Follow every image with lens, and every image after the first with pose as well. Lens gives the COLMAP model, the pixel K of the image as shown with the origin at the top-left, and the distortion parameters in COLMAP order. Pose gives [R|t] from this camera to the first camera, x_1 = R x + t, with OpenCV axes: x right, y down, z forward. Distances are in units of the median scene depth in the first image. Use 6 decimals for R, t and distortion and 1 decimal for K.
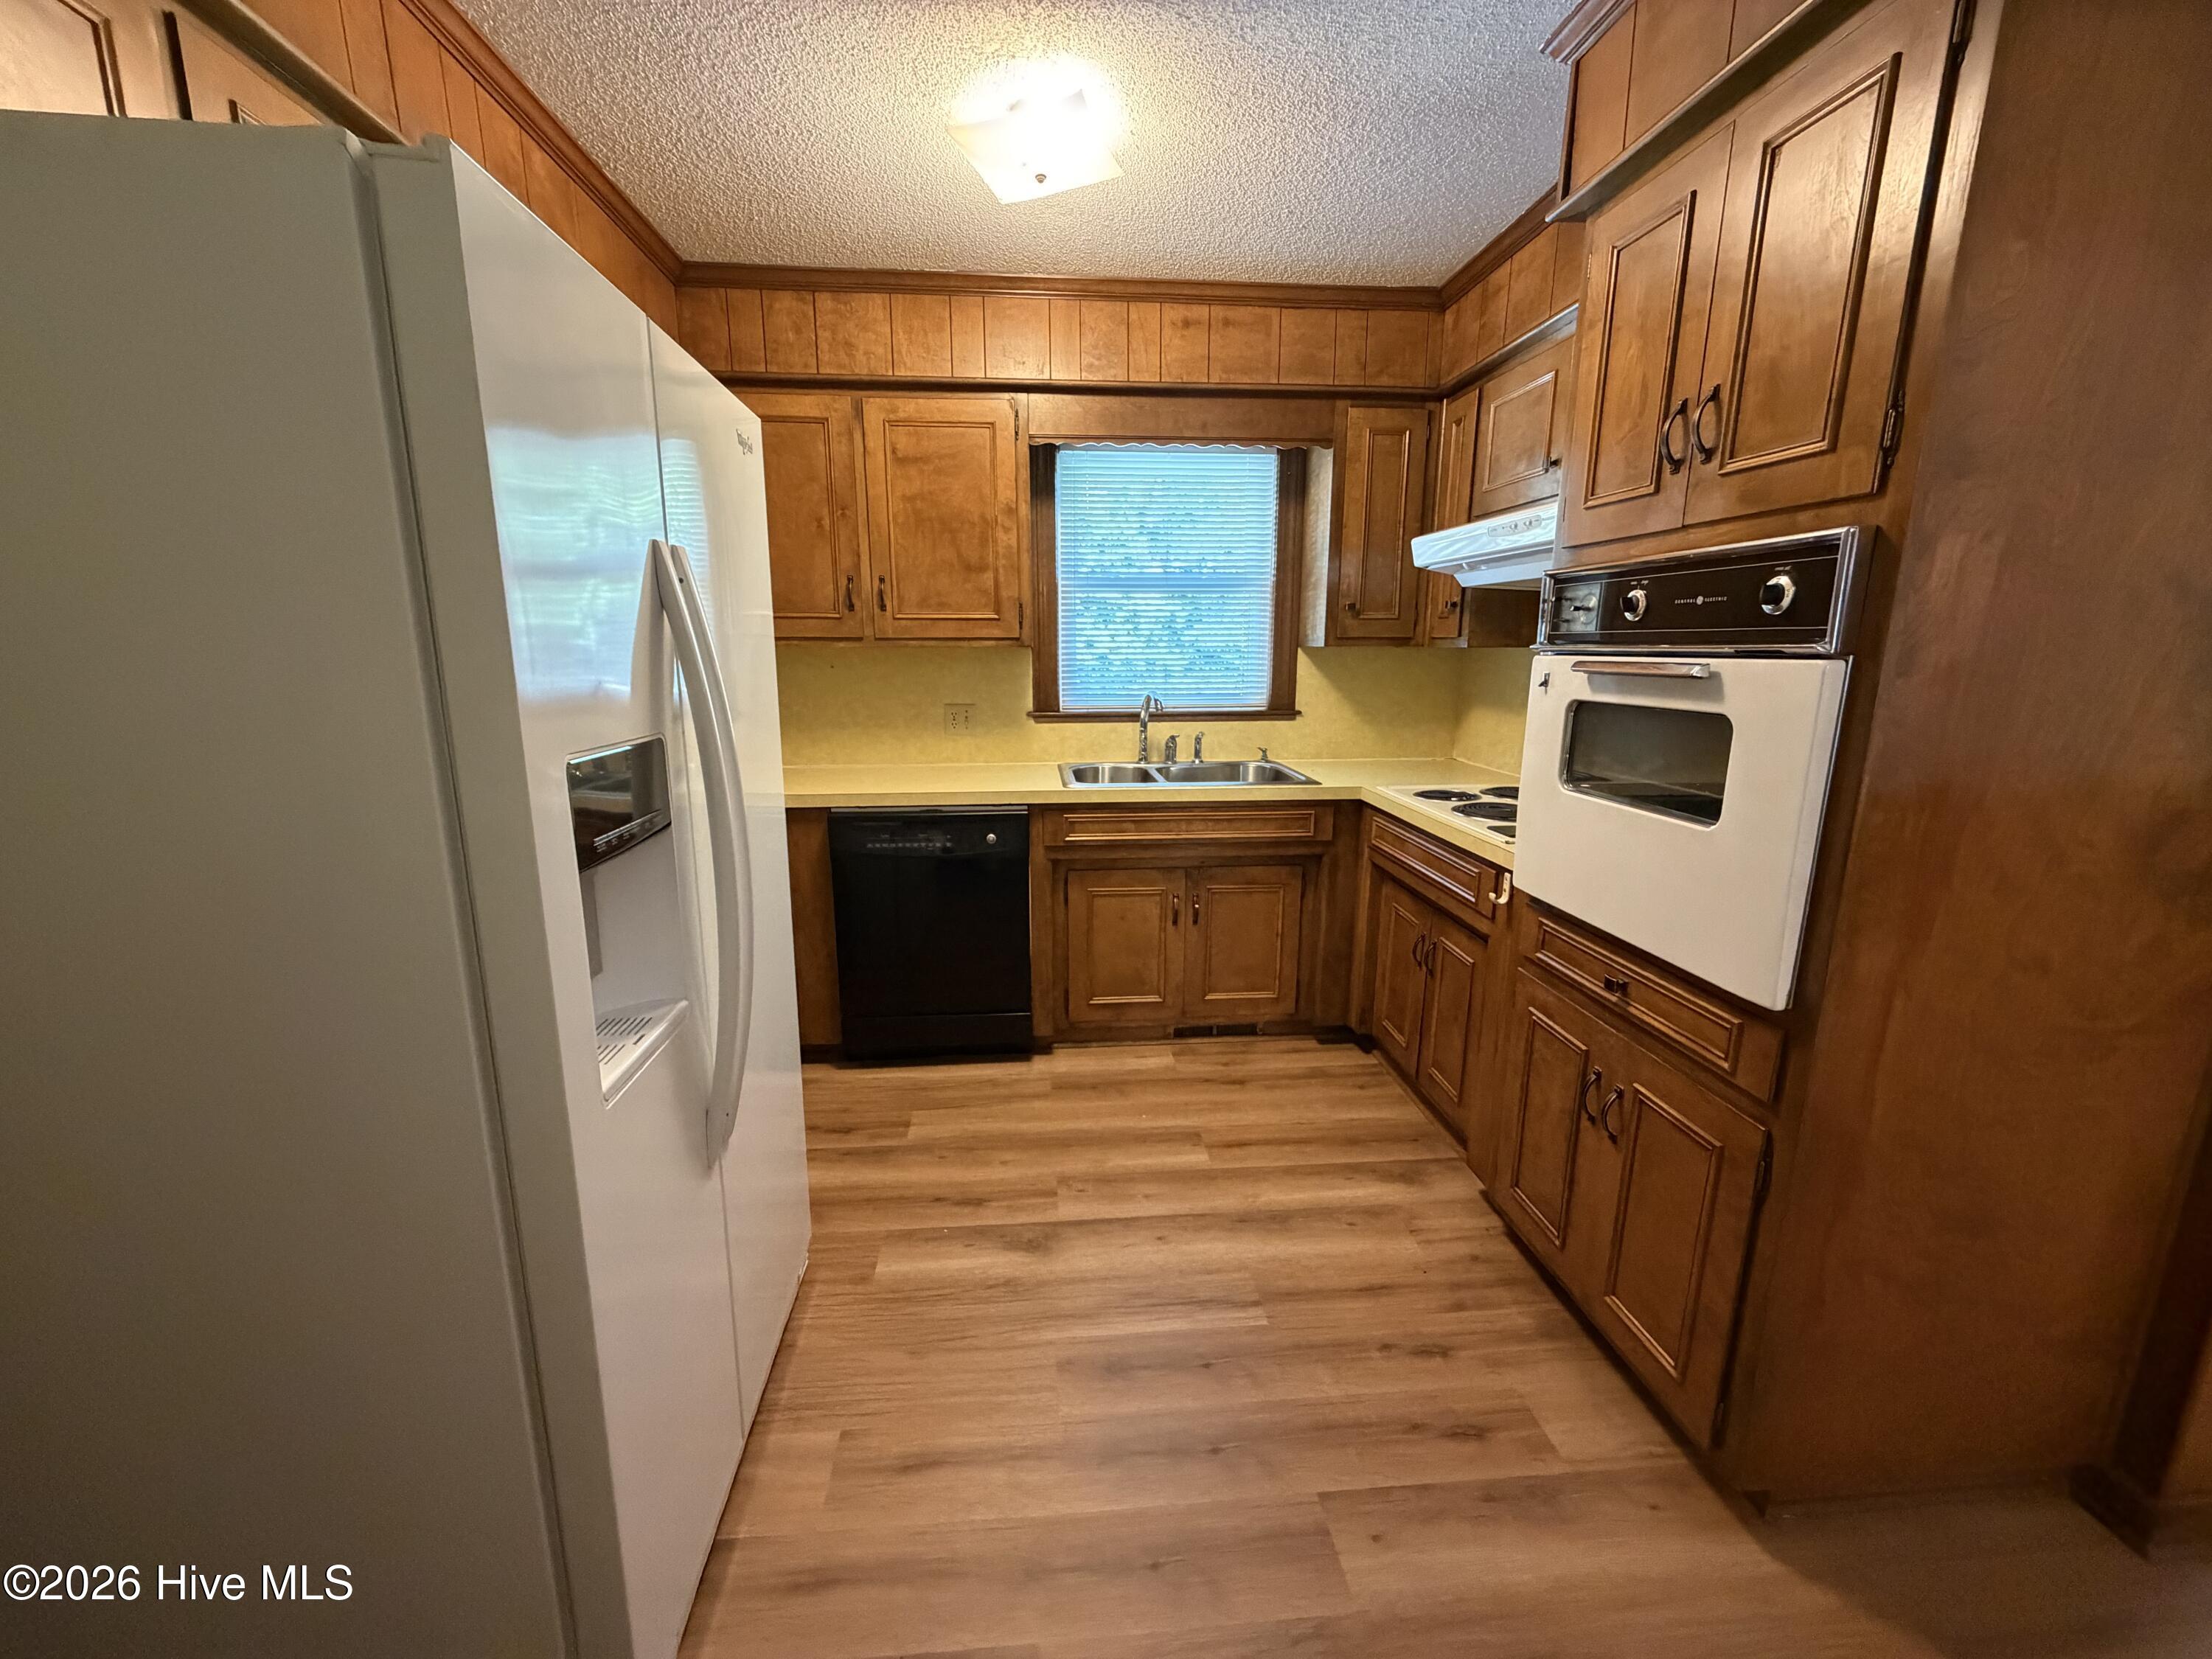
lens RADIAL K [[880.6, 0, 1100.1], [0, 880.6, 828.1], [0, 0, 1]] dist [0.001223, 0.000338]
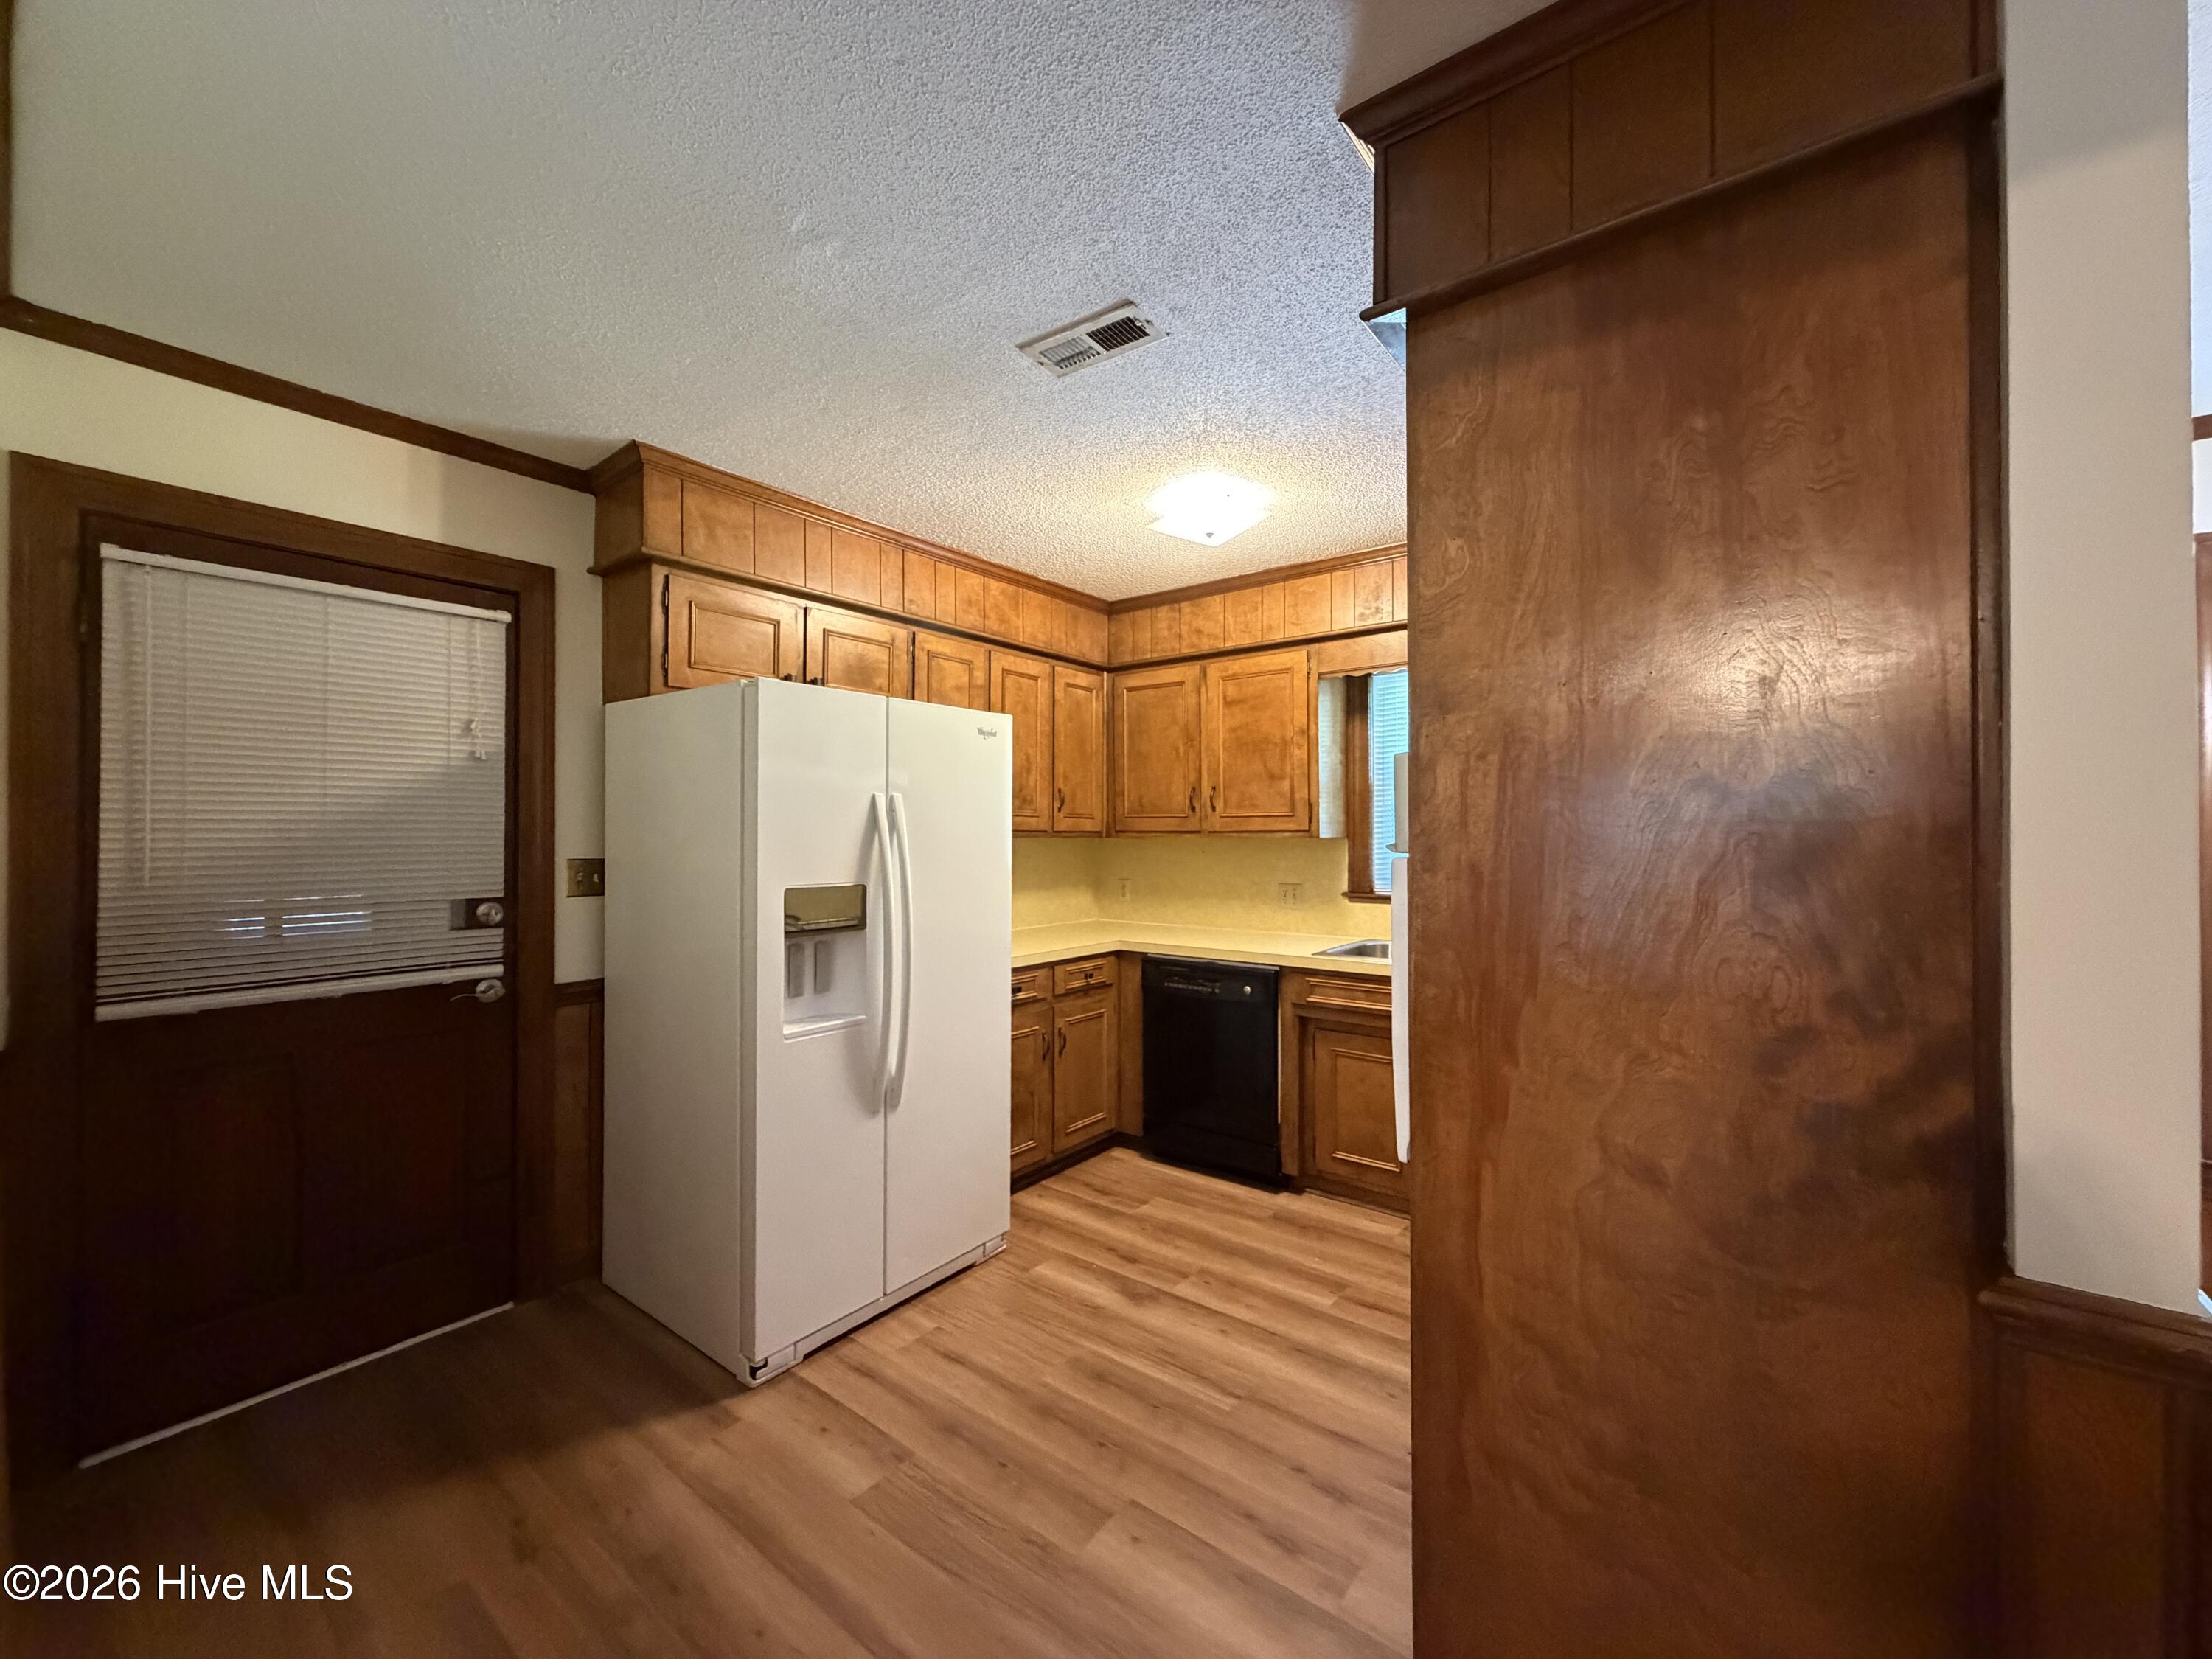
lens RADIAL K [[880.6, 0, 1100.1], [0, 880.6, 828.1], [0, 0, 1]] dist [0.001223, 0.000338]
pose [[0.732530, -0.006643, -0.680702, 0.566038], [-0.133100, 0.979255, -0.152791, 0.005480], [0.667596, 0.202525, 0.716449, -0.069654]]
